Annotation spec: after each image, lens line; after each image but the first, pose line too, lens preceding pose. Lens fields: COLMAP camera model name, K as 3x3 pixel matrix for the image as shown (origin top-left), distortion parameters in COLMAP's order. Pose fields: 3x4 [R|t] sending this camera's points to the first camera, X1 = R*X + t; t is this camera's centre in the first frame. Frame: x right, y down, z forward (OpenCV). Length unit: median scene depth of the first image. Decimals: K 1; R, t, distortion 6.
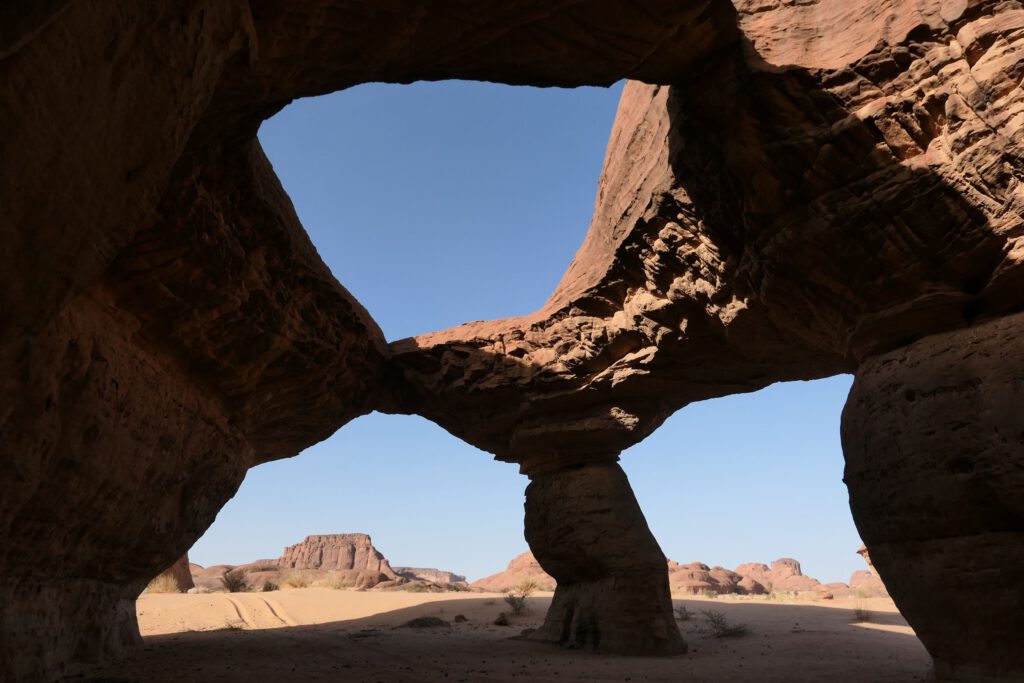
lens RADIAL K [[726.4, 0, 513.6], [0, 726.4, 347.6], [0, 0, 1]] dist [-0.004310, 0.002293]
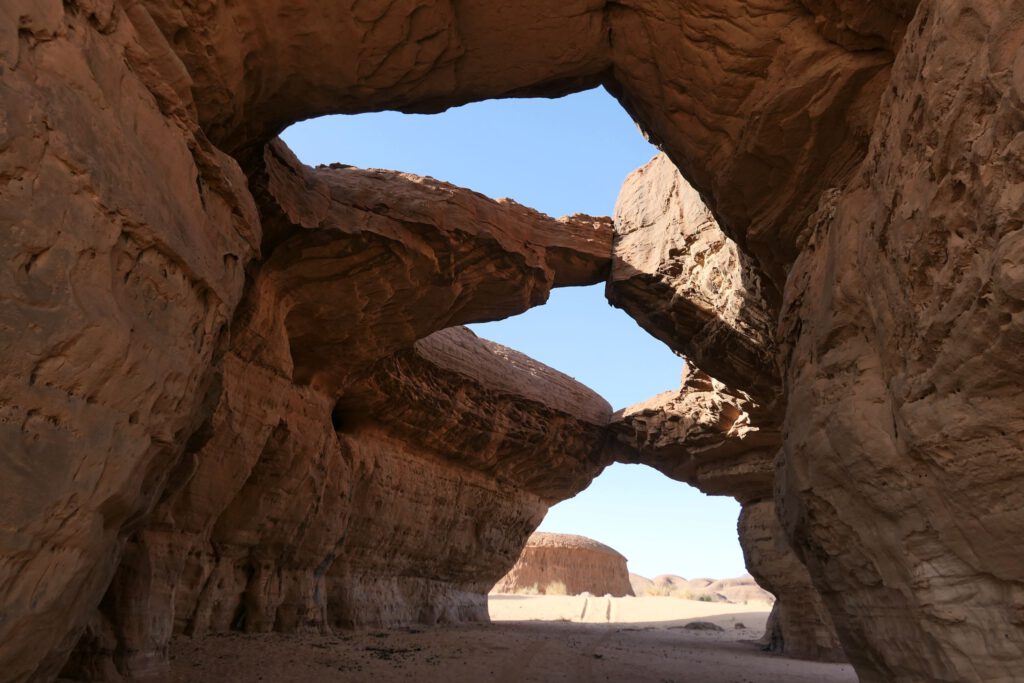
lens RADIAL K [[726.4, 0, 513.6], [0, 726.4, 347.6], [0, 0, 1]] dist [-0.004310, 0.002293]
pose [[0.808769, -0.144534, -0.570089, 0.607724], [0.133816, 0.989131, -0.060932, -0.089910], [0.572700, -0.027007, 0.819320, -0.282657]]
